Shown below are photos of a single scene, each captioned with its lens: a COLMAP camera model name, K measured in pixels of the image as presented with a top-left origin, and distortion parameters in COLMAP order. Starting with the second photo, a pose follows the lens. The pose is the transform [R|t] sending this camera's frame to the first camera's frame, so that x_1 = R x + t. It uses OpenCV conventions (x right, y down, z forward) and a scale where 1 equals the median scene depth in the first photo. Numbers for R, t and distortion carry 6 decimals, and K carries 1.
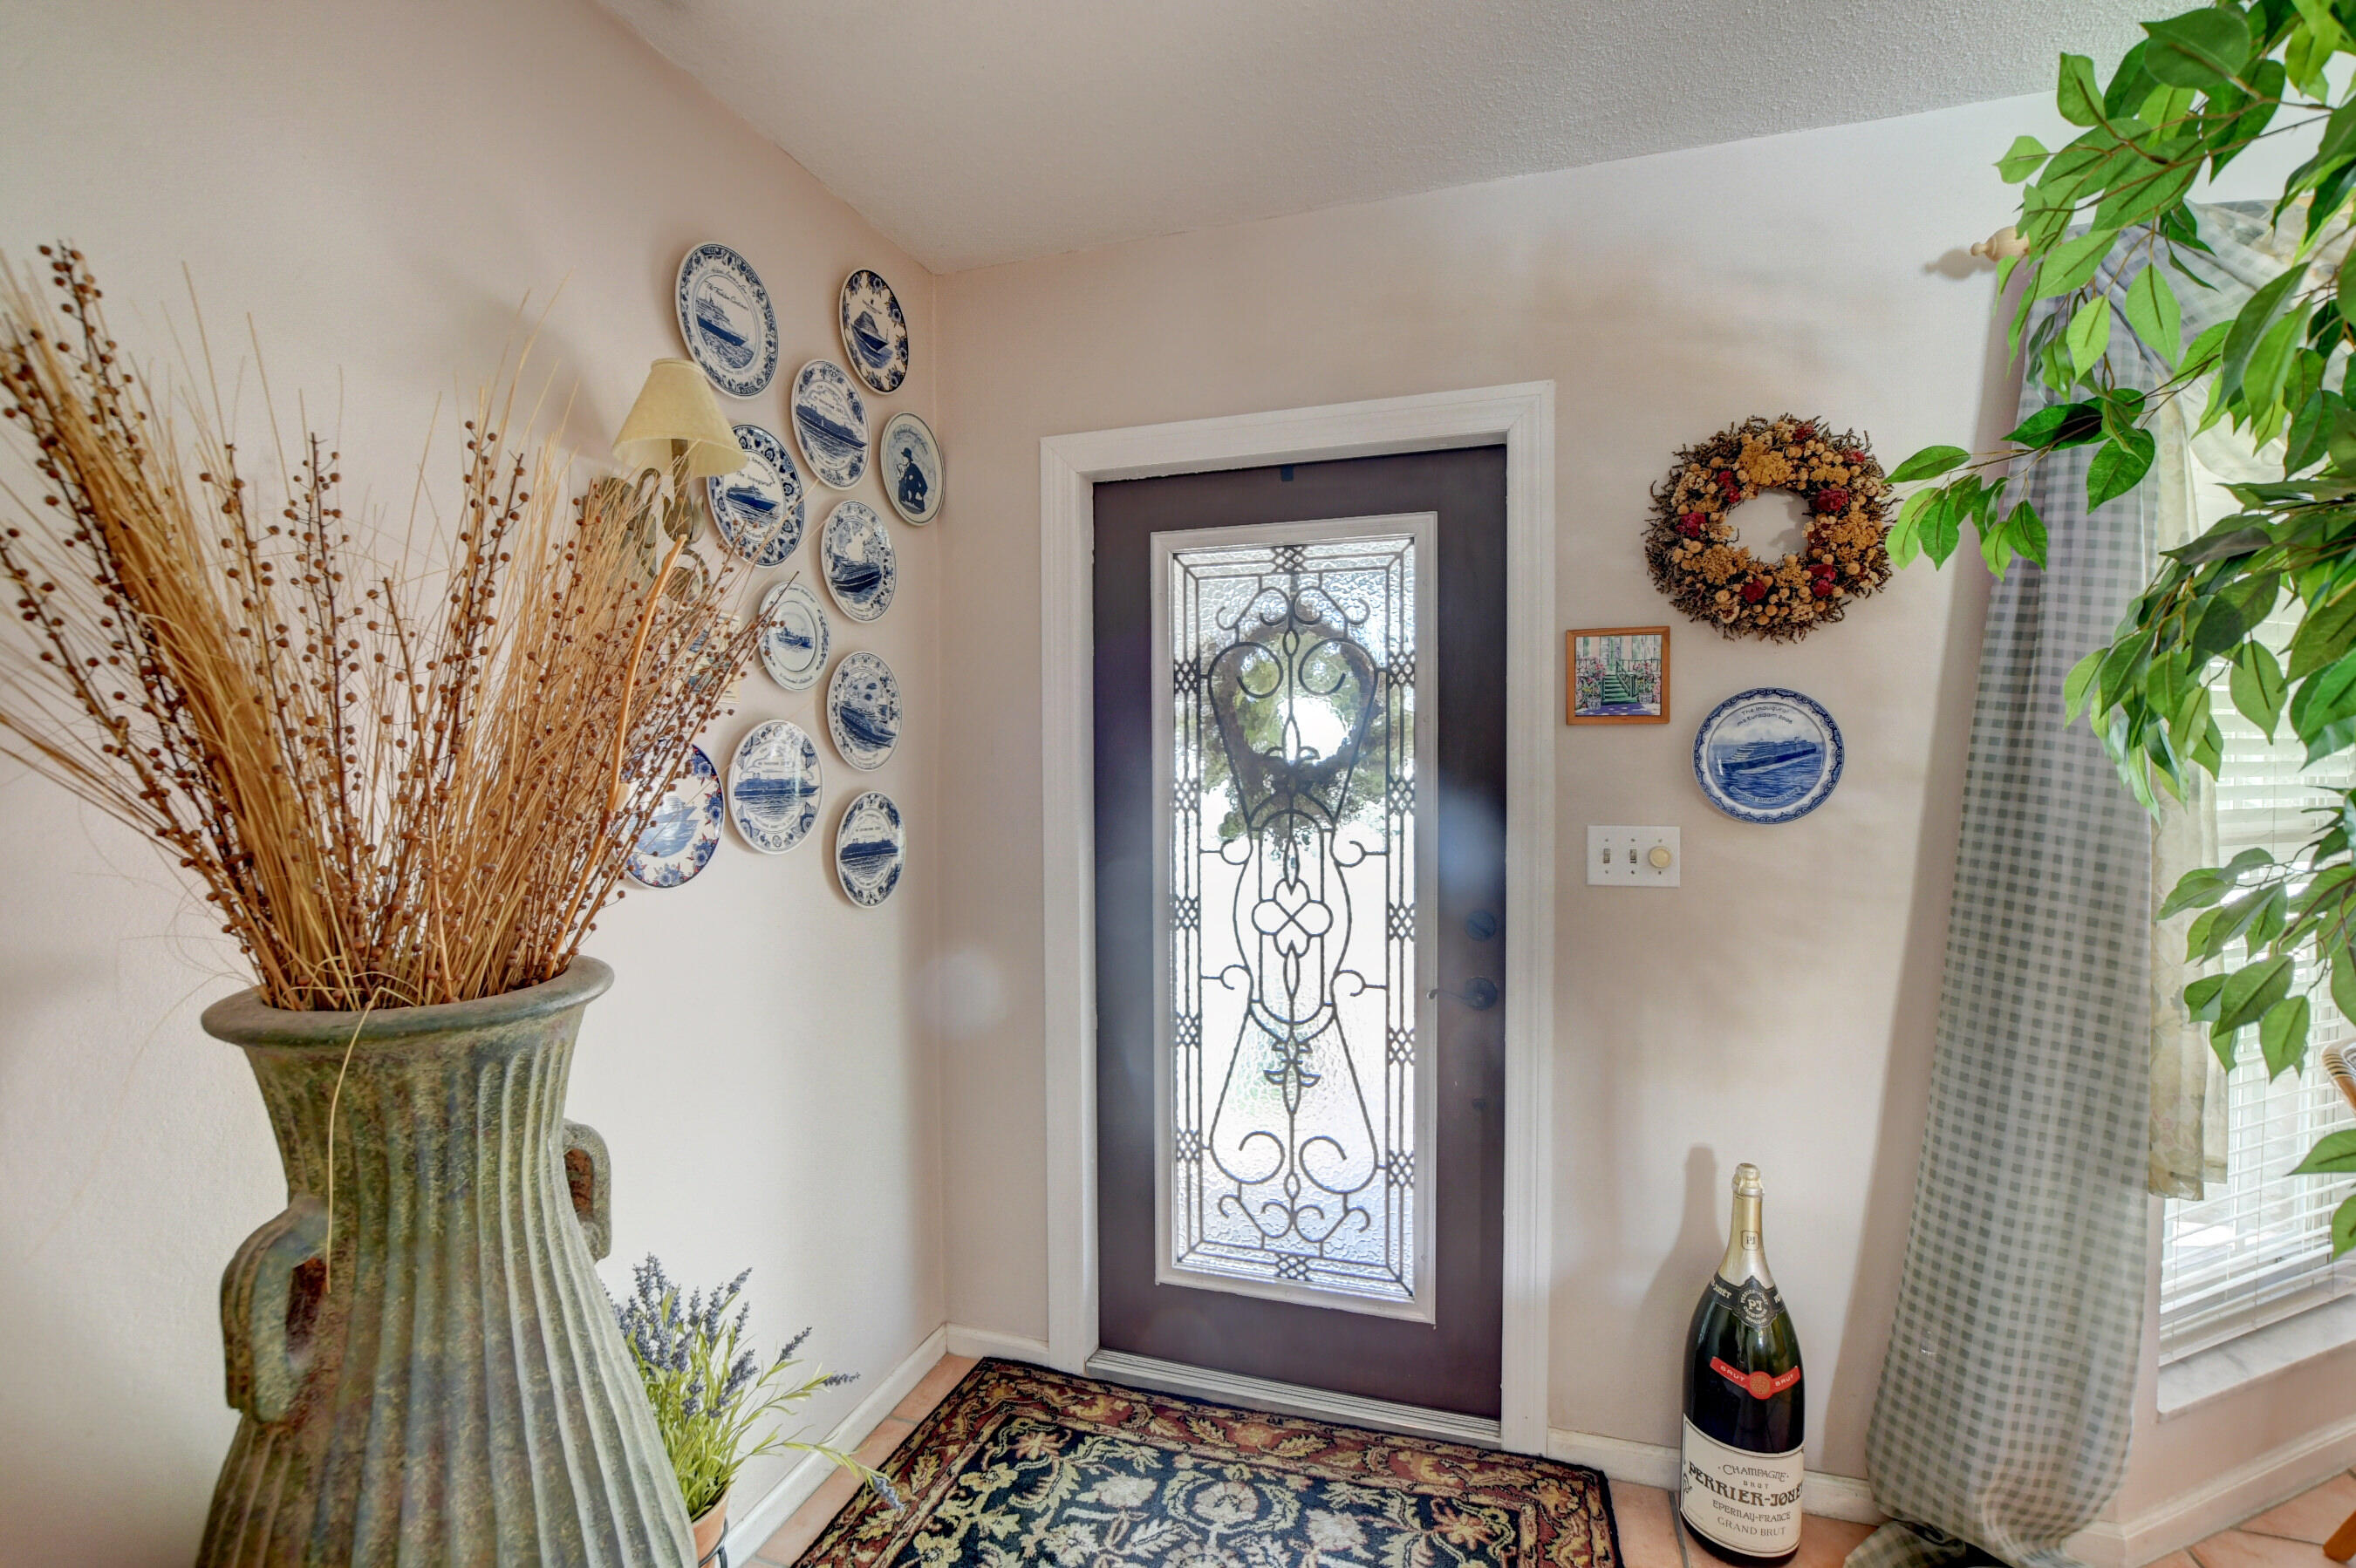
lens RADIAL K [[1045.4, 0, 1183.6], [0, 1045.4, 781.7], [0, 0, 1]] dist [-0.022505, 0.000387]
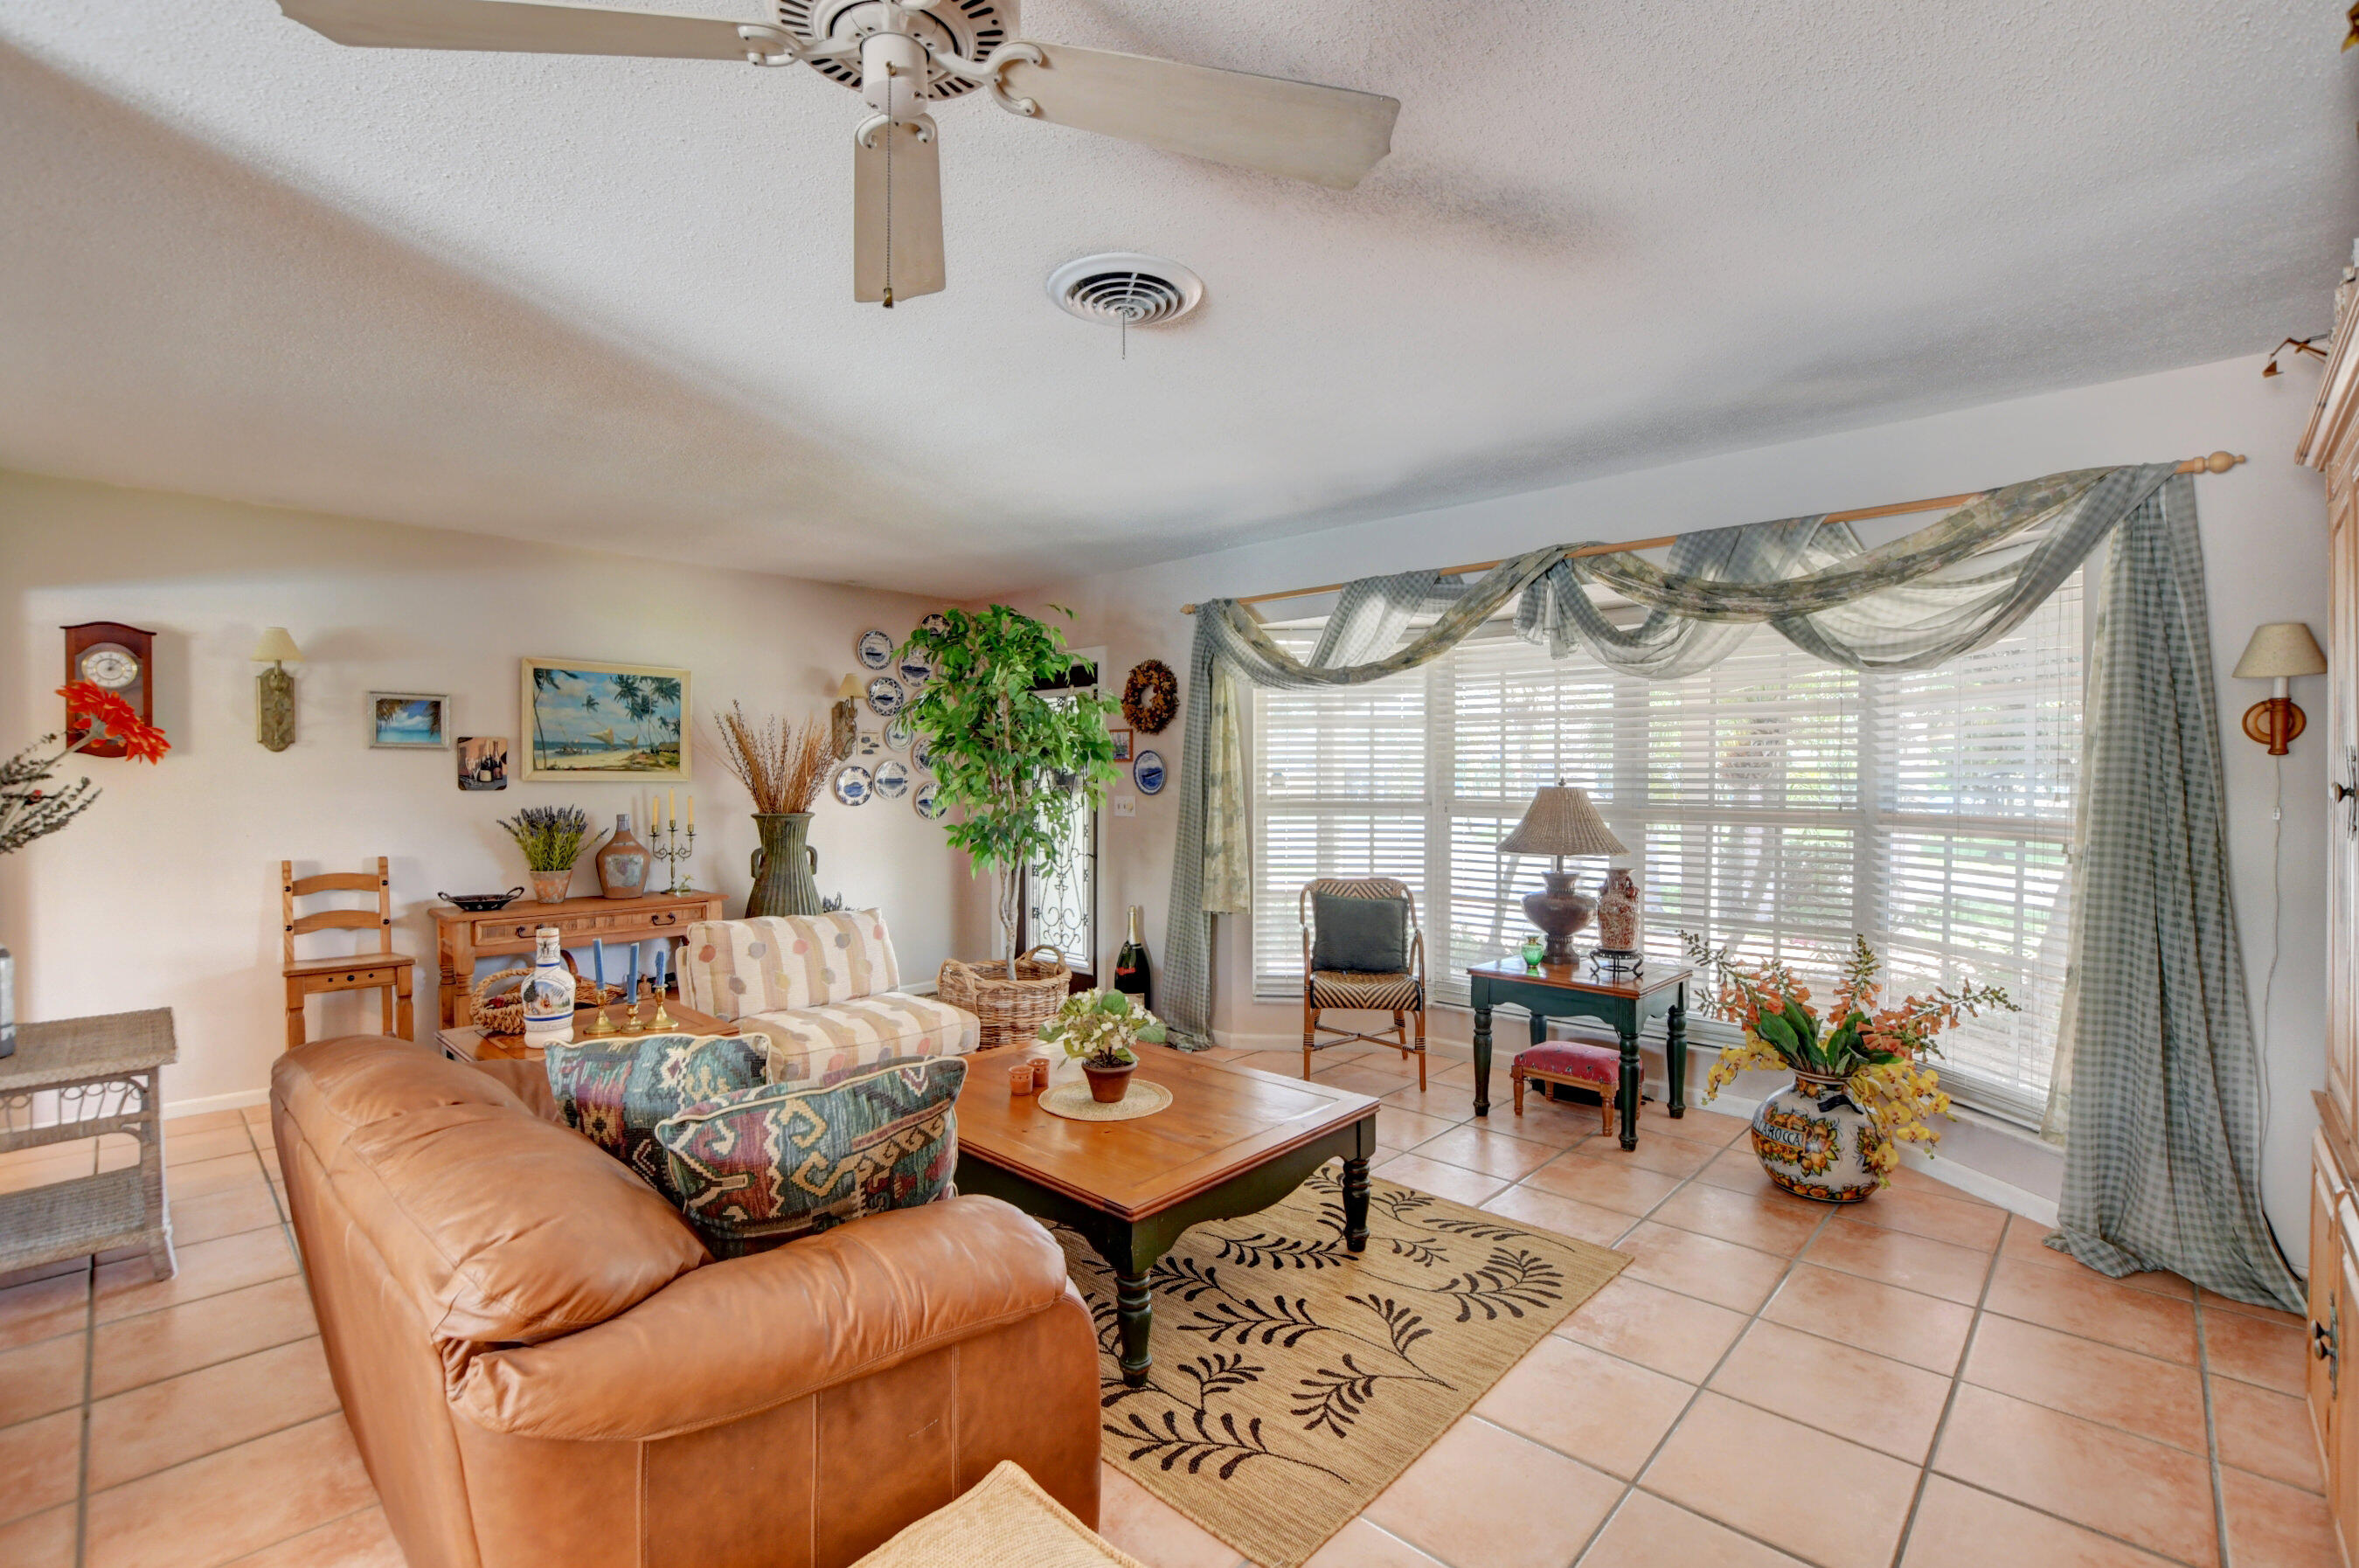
lens RADIAL K [[1046.9, 0, 1172.4], [0, 1046.9, 780.2], [0, 0, 1]] dist [-0.022505, 0.000387]
pose [[0.902148, 0.007824, -0.431355, 1.926110], [-0.011798, 0.999909, -0.006537, 0.016051], [0.431265, 0.010986, 0.902159, -1.704838]]
